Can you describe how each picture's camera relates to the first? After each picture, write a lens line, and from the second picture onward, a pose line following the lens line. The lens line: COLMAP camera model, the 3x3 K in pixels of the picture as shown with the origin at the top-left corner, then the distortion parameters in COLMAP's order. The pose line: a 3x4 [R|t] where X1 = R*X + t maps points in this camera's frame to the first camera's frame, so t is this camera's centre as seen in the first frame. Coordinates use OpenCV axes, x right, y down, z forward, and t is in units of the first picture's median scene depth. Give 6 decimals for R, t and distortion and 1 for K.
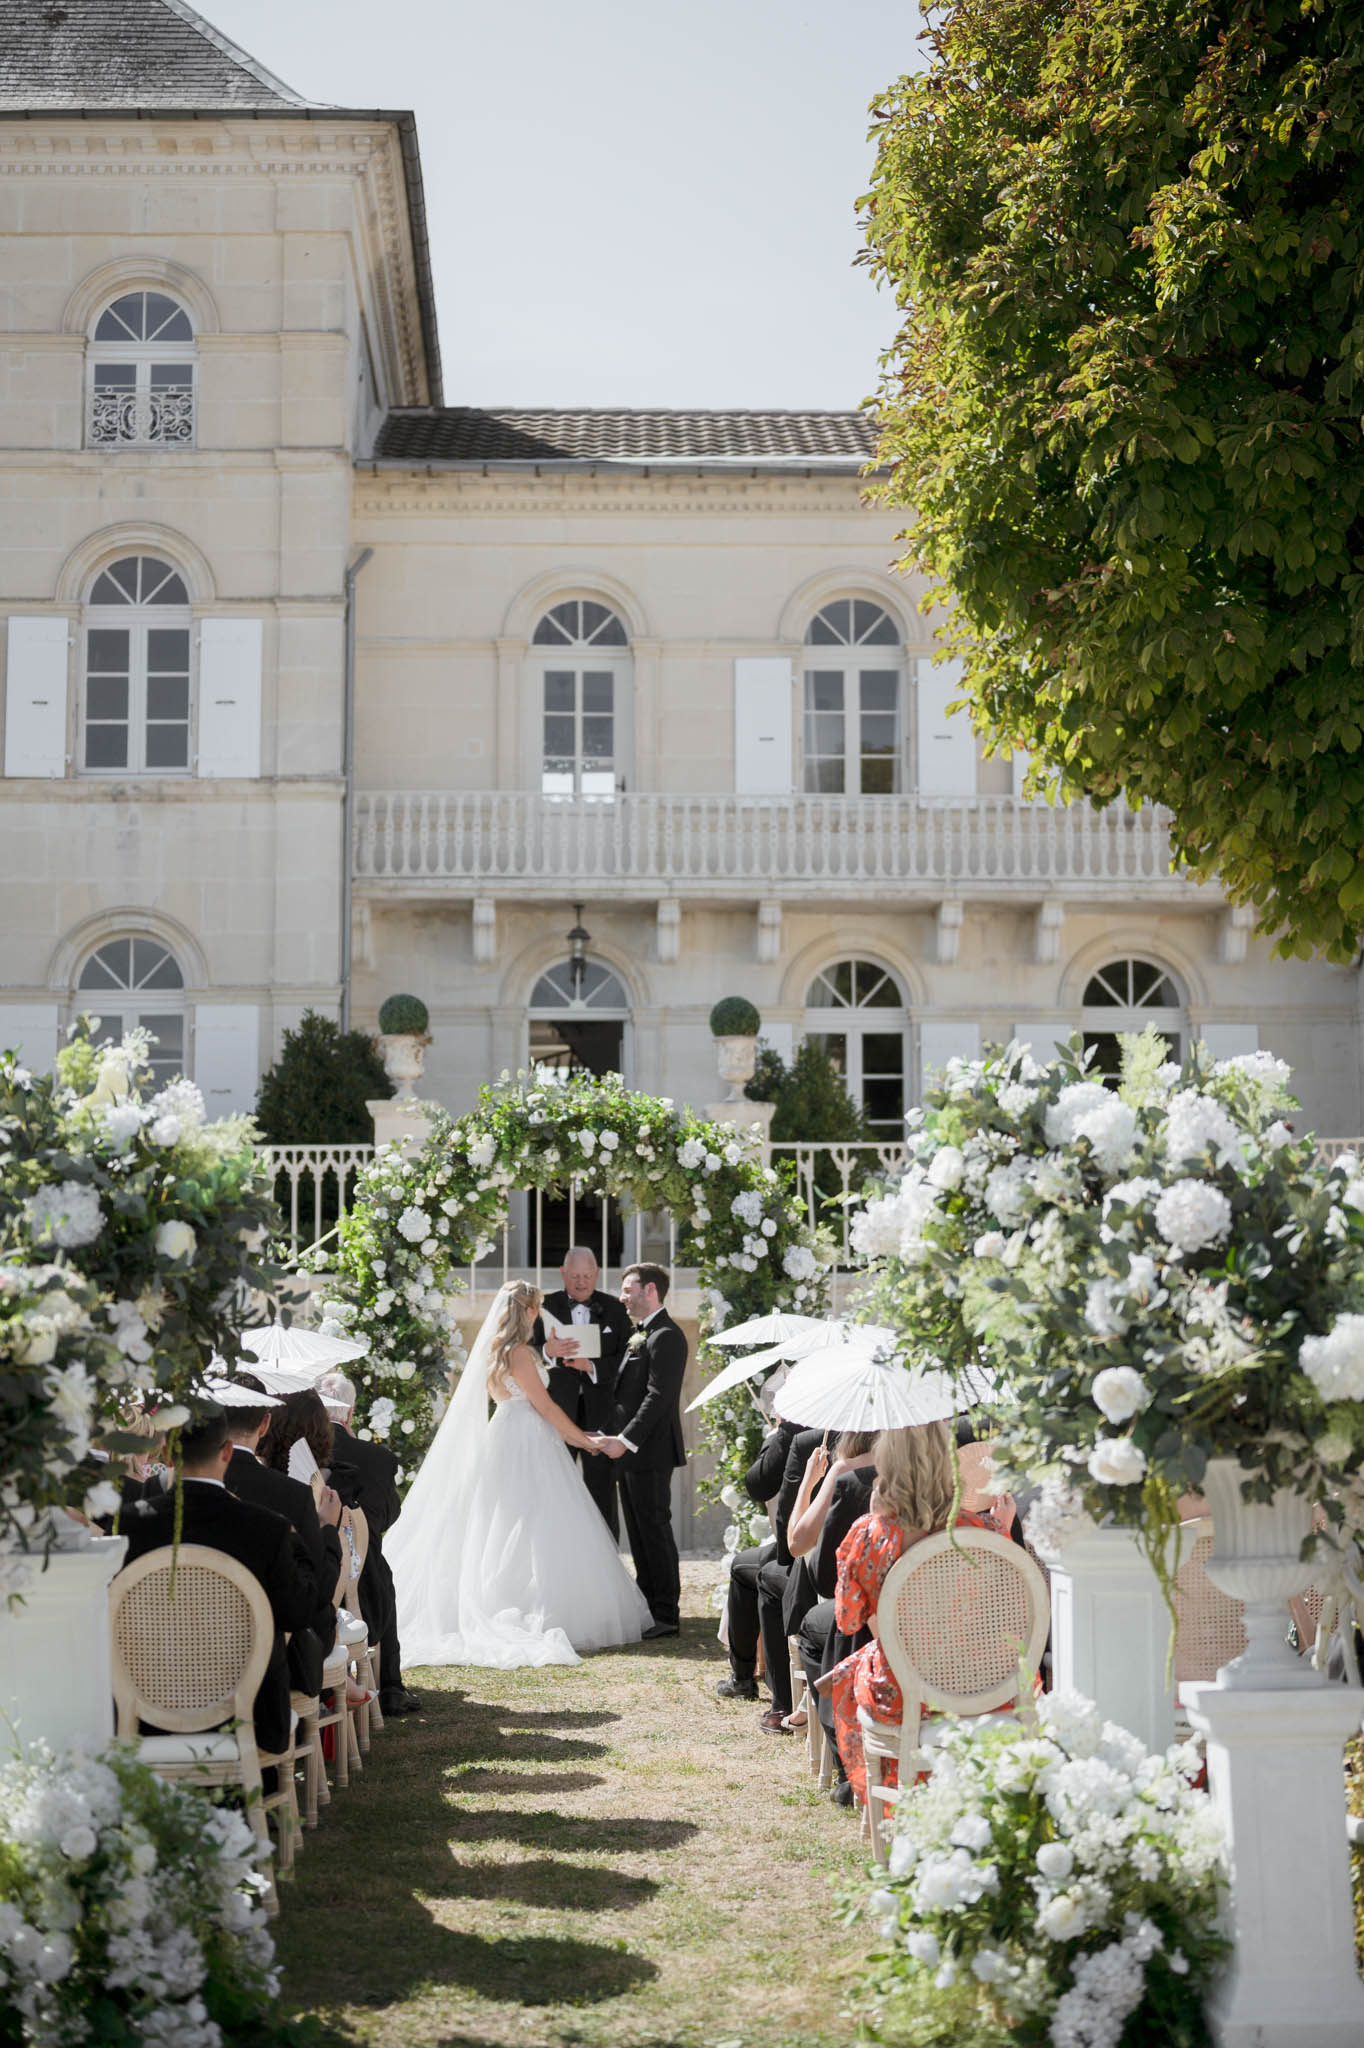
lens RADIAL K [[3123.2, 0, 694.2], [0, 3123.2, 1015.2], [0, 0, 1]] dist [0.026846, 0.000000]
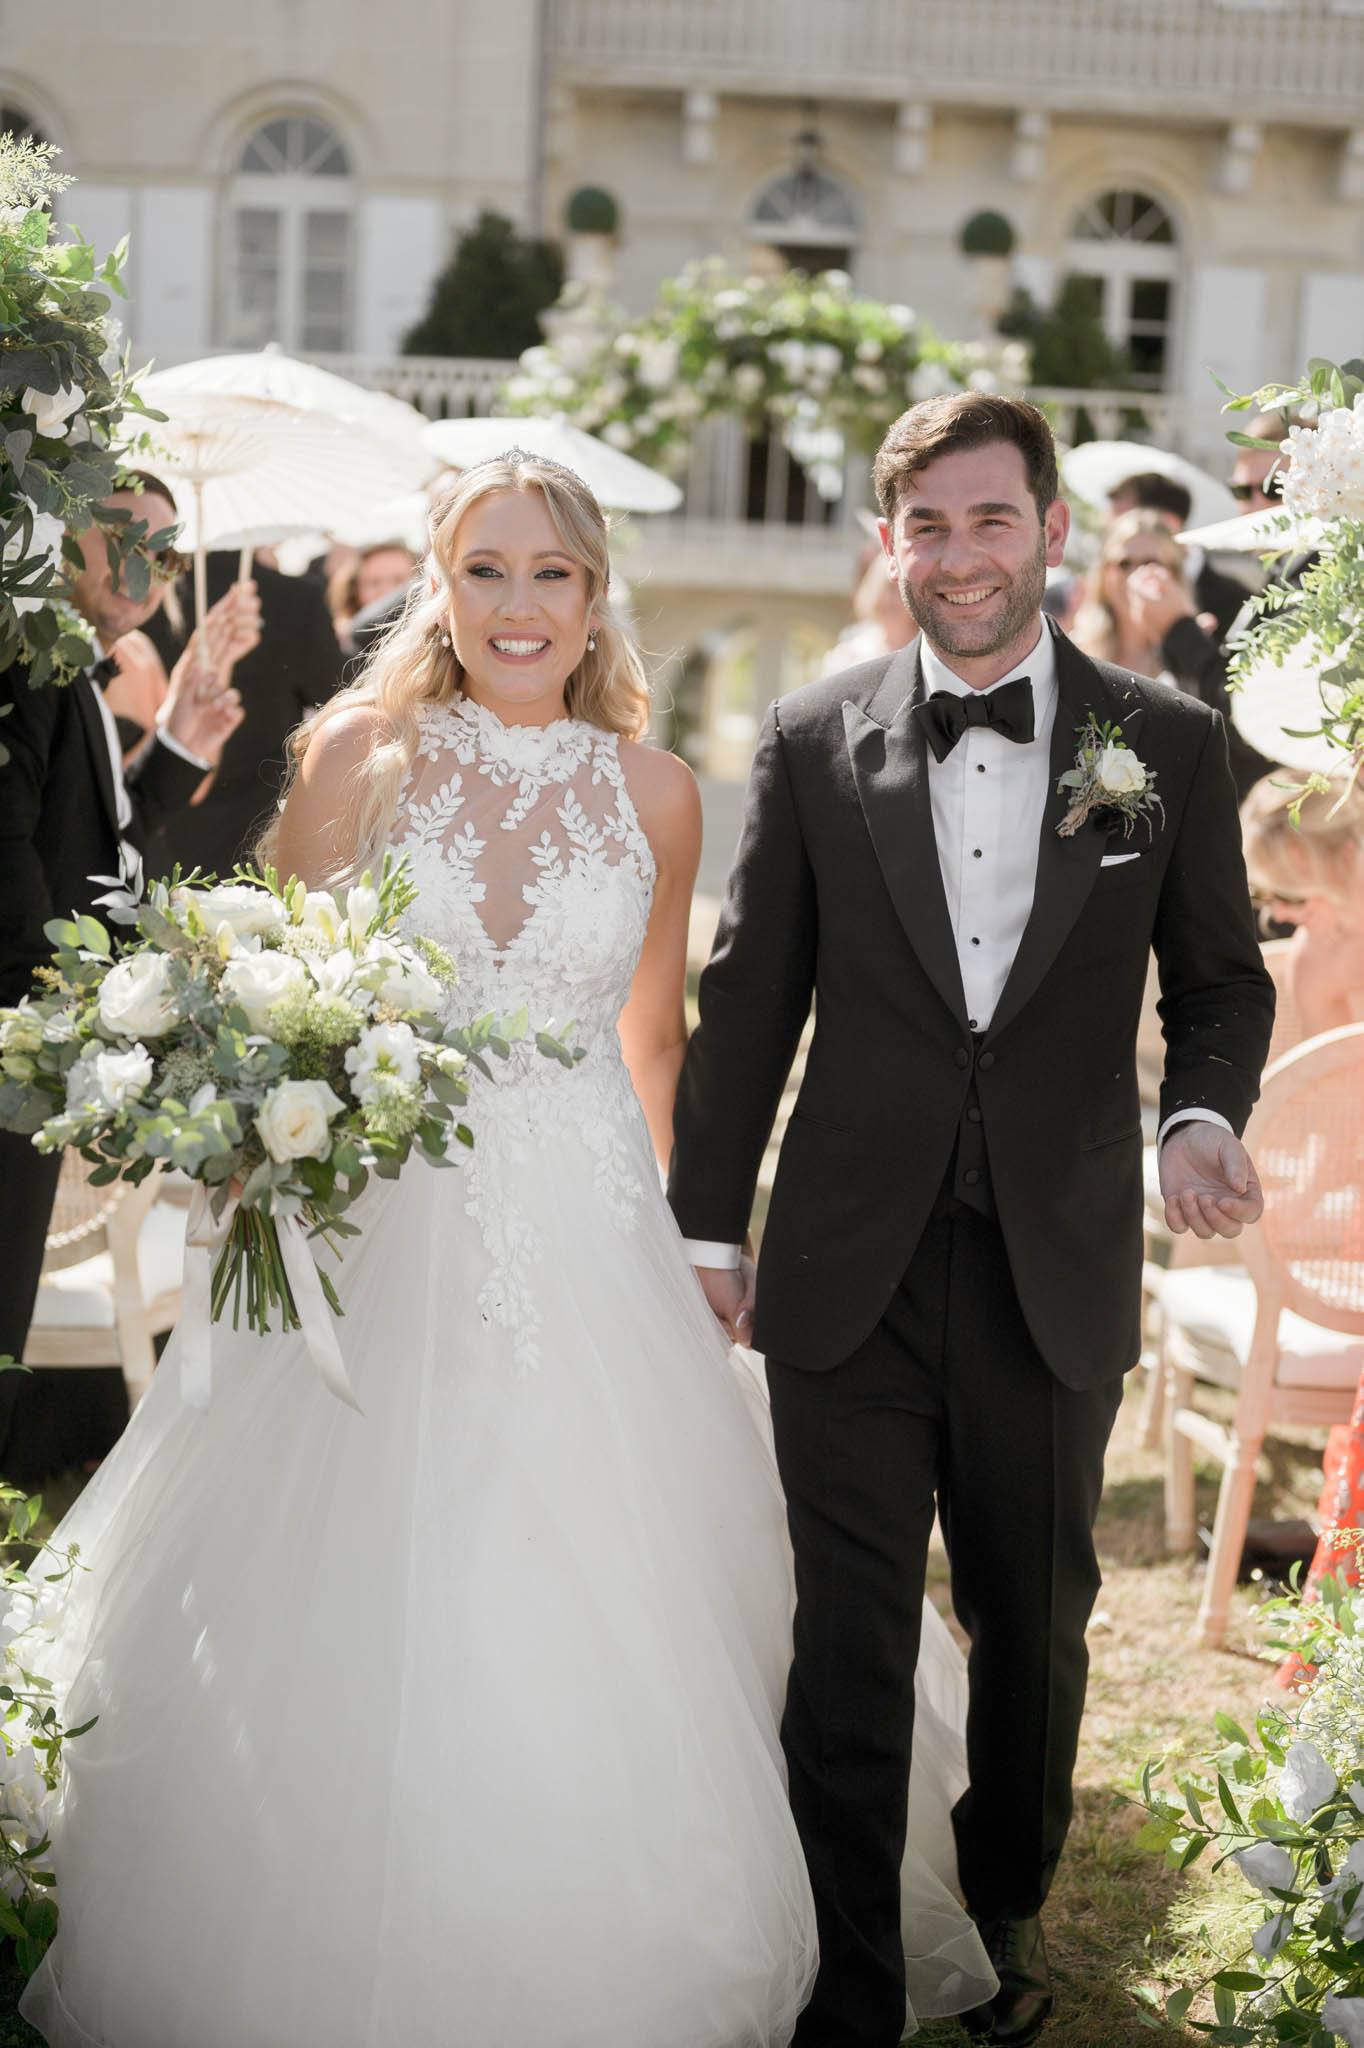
lens RADIAL K [[3123.2, 0, 698.6], [0, 3123.2, 1020.7], [0, 0, 1]] dist [0.026846, 0.000000]
pose [[0.995785, 0.072845, -0.055730, -0.001436], [-0.057882, 0.970453, 0.234246, 0.010729], [0.071147, -0.230033, 0.970579, 0.115634]]
